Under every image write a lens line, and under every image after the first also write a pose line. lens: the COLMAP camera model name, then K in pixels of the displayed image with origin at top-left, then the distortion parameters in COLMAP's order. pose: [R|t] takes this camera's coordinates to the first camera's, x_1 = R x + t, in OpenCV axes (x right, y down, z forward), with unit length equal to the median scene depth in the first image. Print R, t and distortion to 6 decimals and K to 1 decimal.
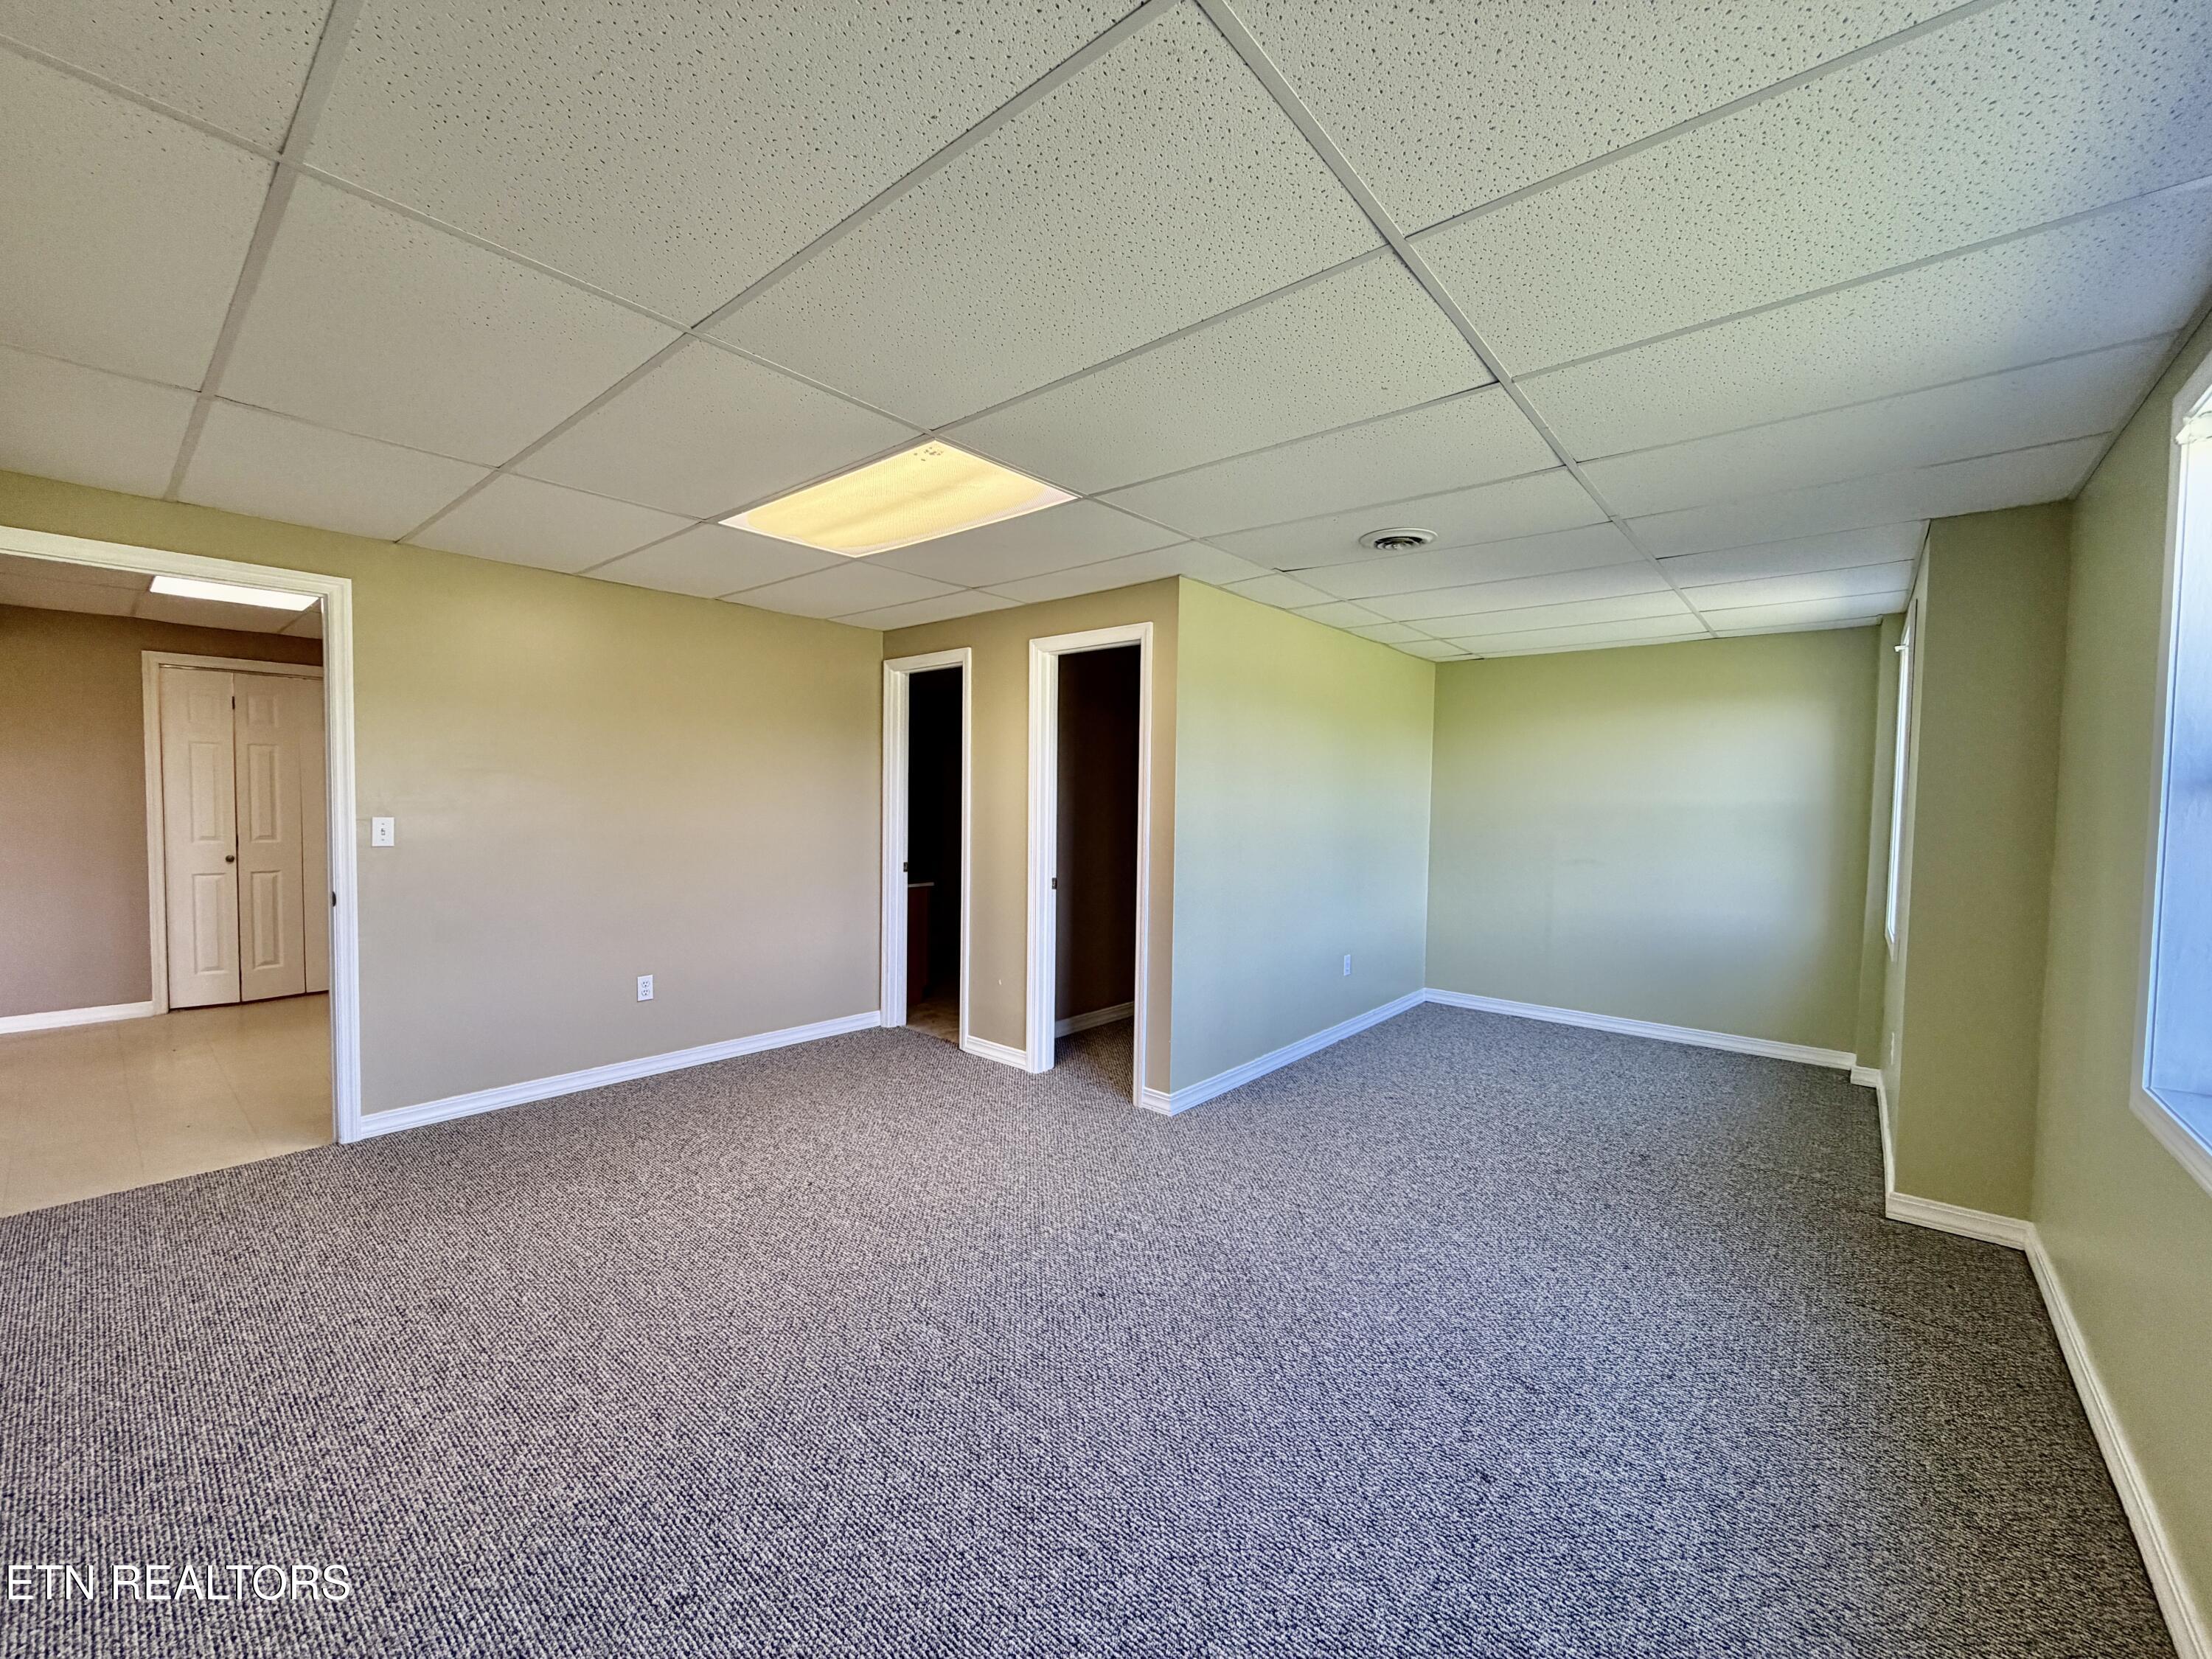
lens RADIAL K [[881.7, 0, 1095.1], [0, 881.7, 831.9], [0, 0, 1]] dist [-0.001601, 0.000014]
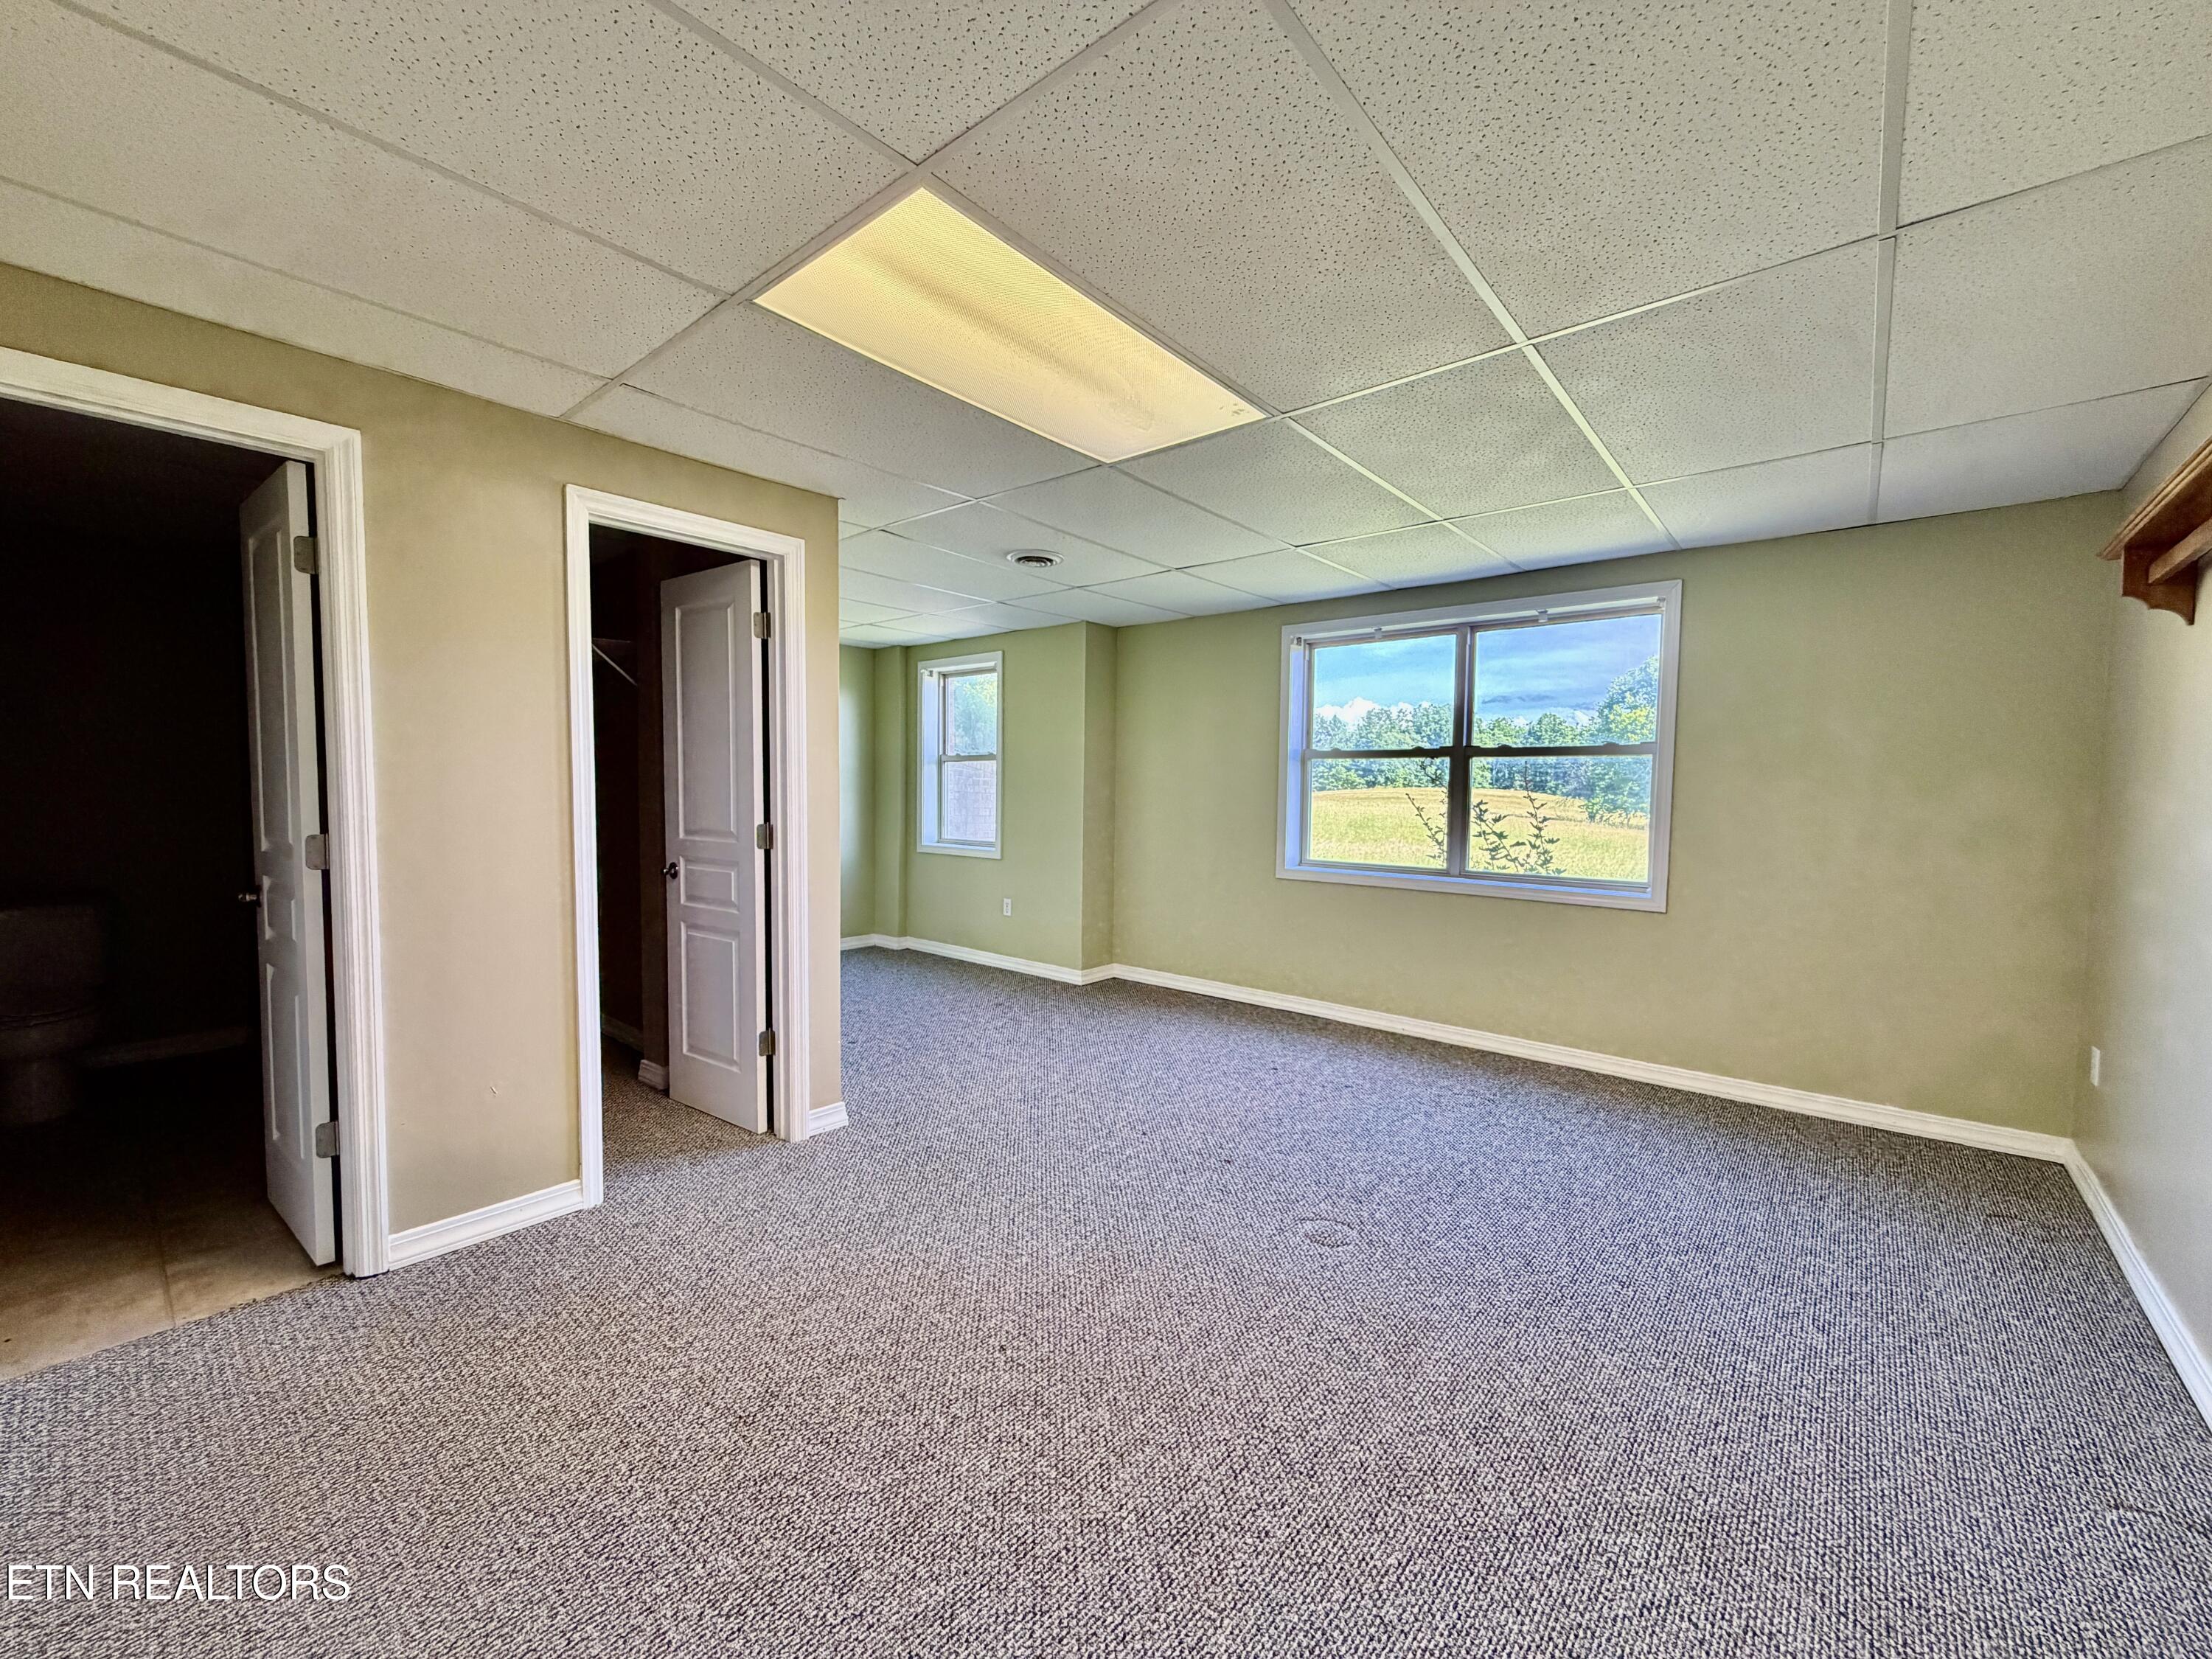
lens RADIAL K [[881.7, 0, 1095.1], [0, 881.7, 831.9], [0, 0, 1]] dist [-0.001601, 0.000014]
pose [[-0.000809, -0.069486, 0.997583, -0.855297], [0.025368, 0.997260, 0.069484, -0.024119], [-0.999678, 0.025363, 0.000956, 0.829675]]
